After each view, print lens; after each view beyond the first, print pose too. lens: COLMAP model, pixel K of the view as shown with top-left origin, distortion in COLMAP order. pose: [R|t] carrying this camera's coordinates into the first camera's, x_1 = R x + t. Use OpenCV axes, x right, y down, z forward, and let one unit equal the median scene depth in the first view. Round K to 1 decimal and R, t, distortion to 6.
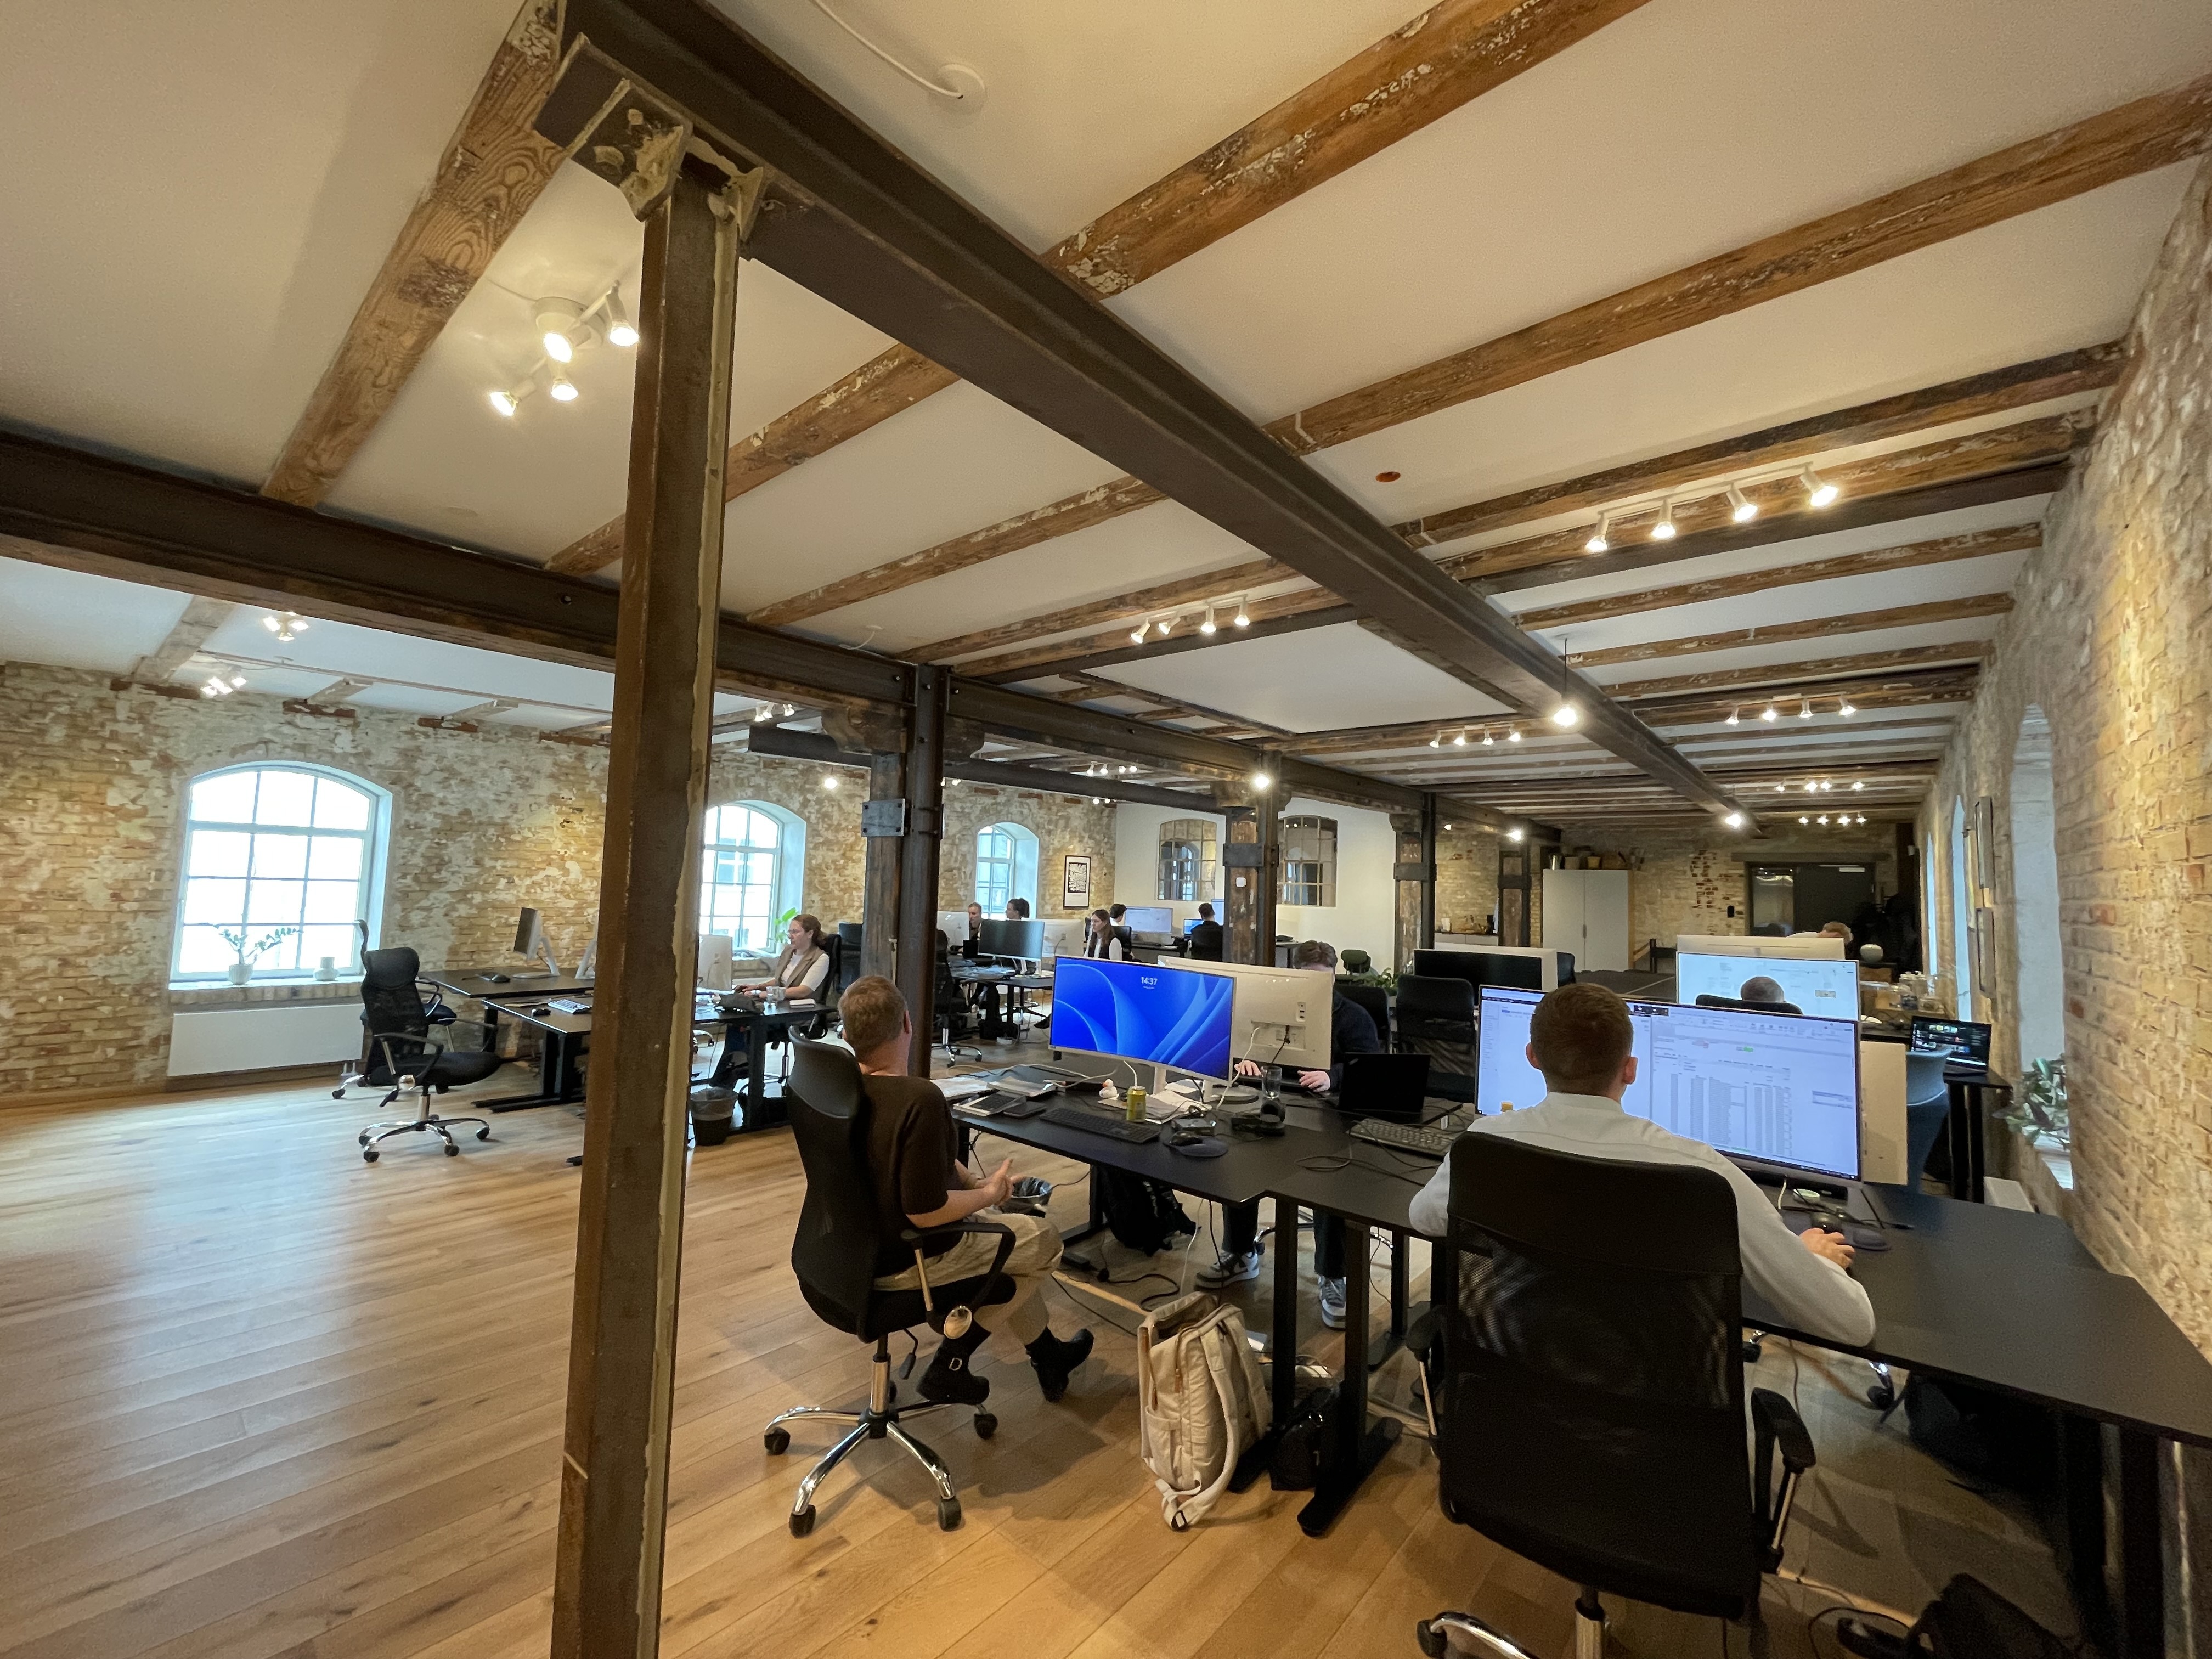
lens RADIAL K [[896.9, 0, 1100.2], [0, 896.9, 823.1], [0, 0, 1]] dist [-0.001970, -0.000711]
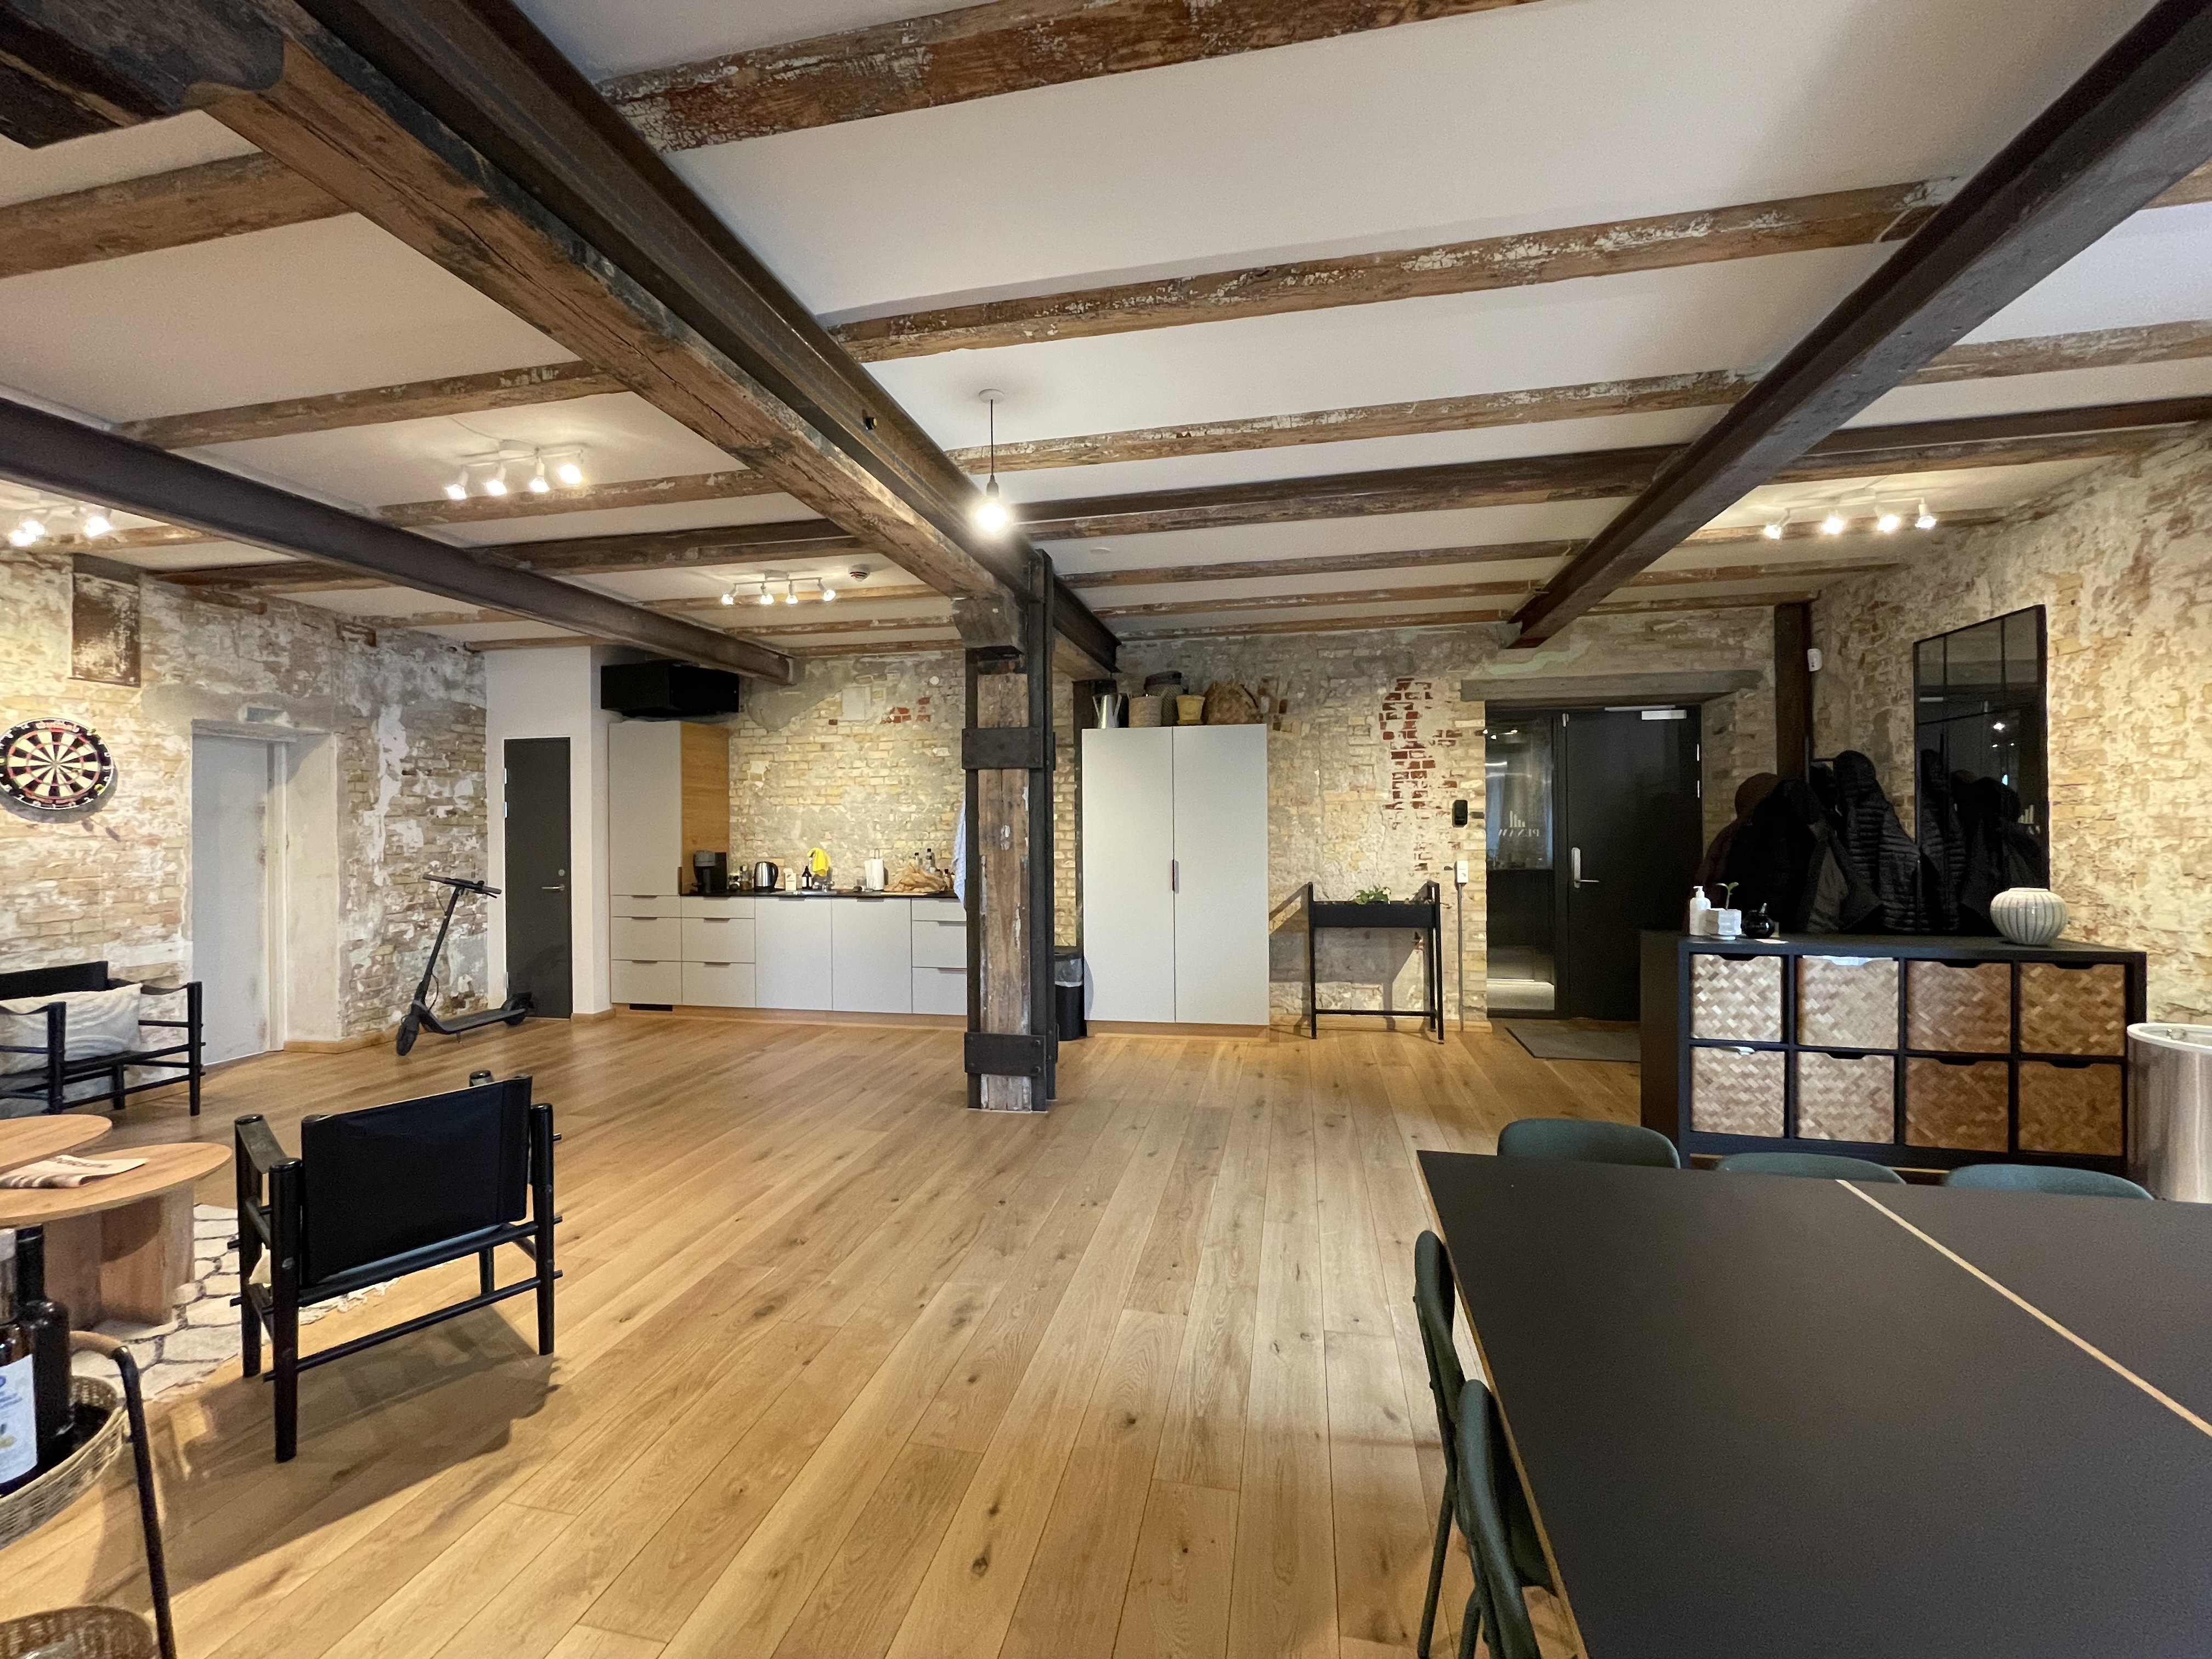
lens RADIAL K [[896.9, 0, 1103.7], [0, 896.9, 824.4], [0, 0, 1]] dist [-0.001970, -0.000711]
pose [[0.876671, -0.043687, 0.479103, 0.330710], [0.005362, 0.996694, 0.081072, 0.066438], [-0.481061, -0.068504, 0.874007, 0.687833]]
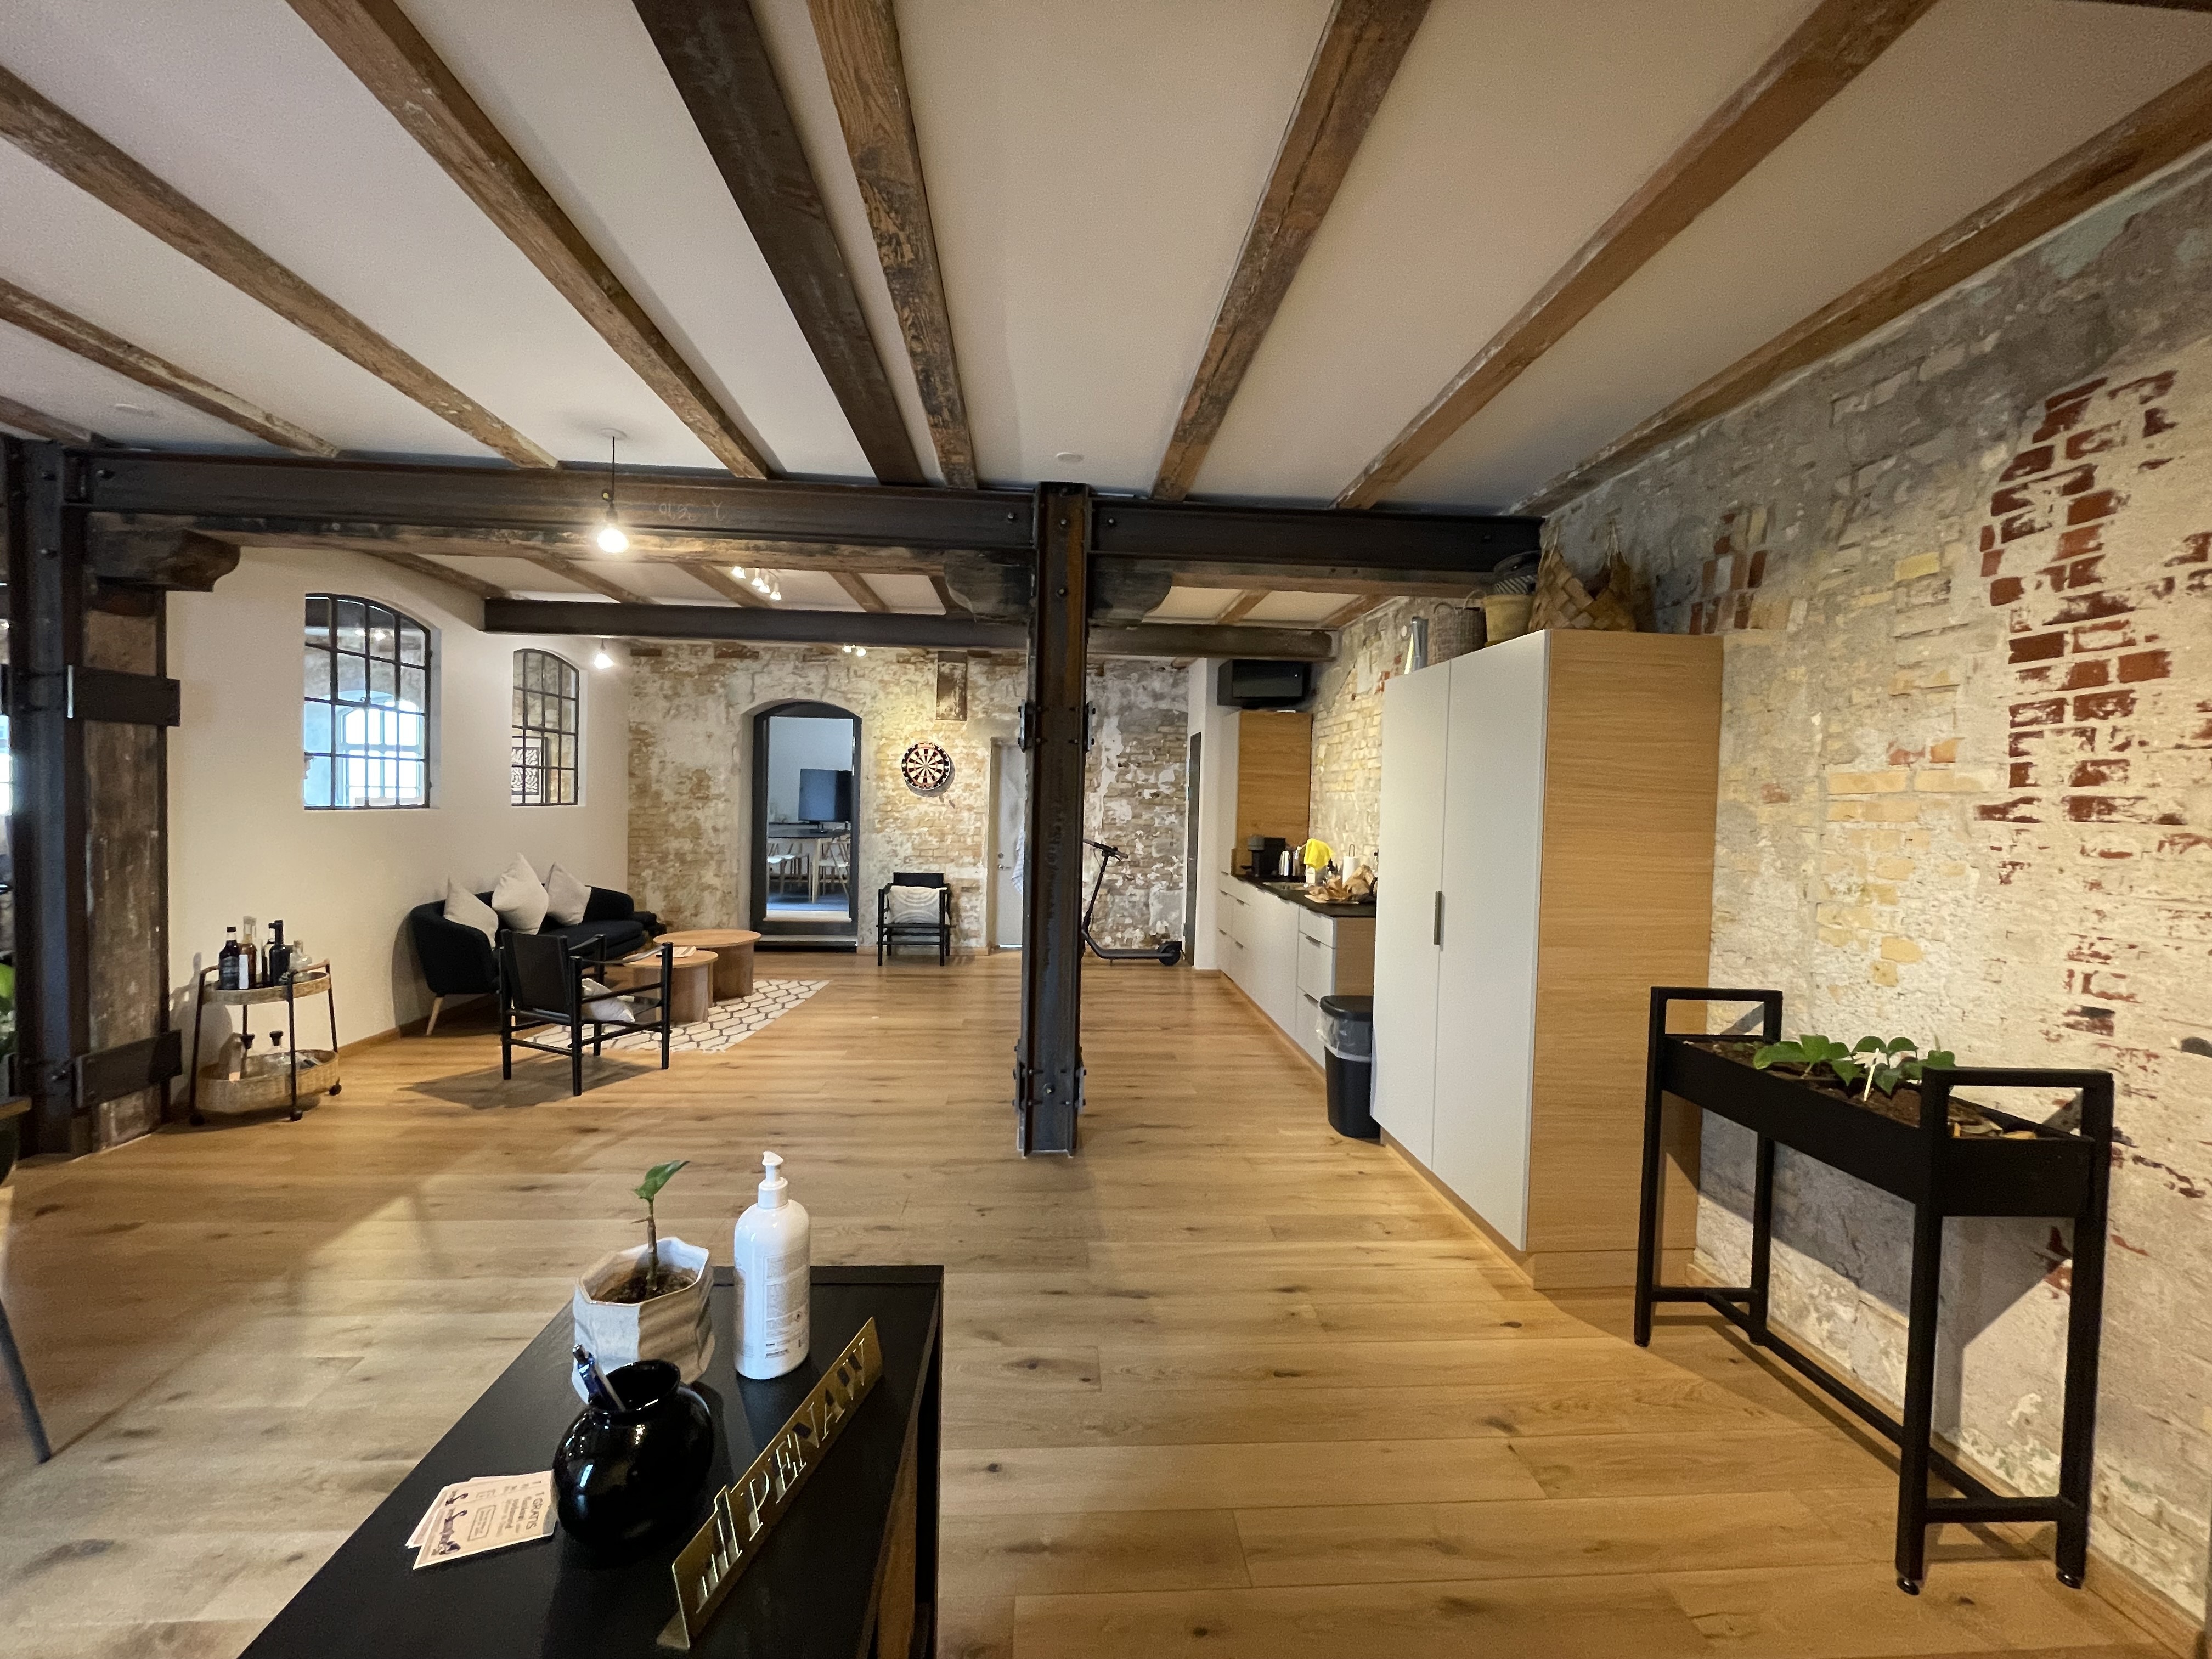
lens RADIAL K [[896.9, 0, 1104.5], [0, 896.9, 823.1], [0, 0, 1]] dist [-0.001970, -0.000711]
pose [[0.701940, 0.001368, -0.712235, 0.674682], [0.052273, 0.997202, 0.053433, 0.081391], [0.710315, -0.074738, 0.699905, 0.808061]]
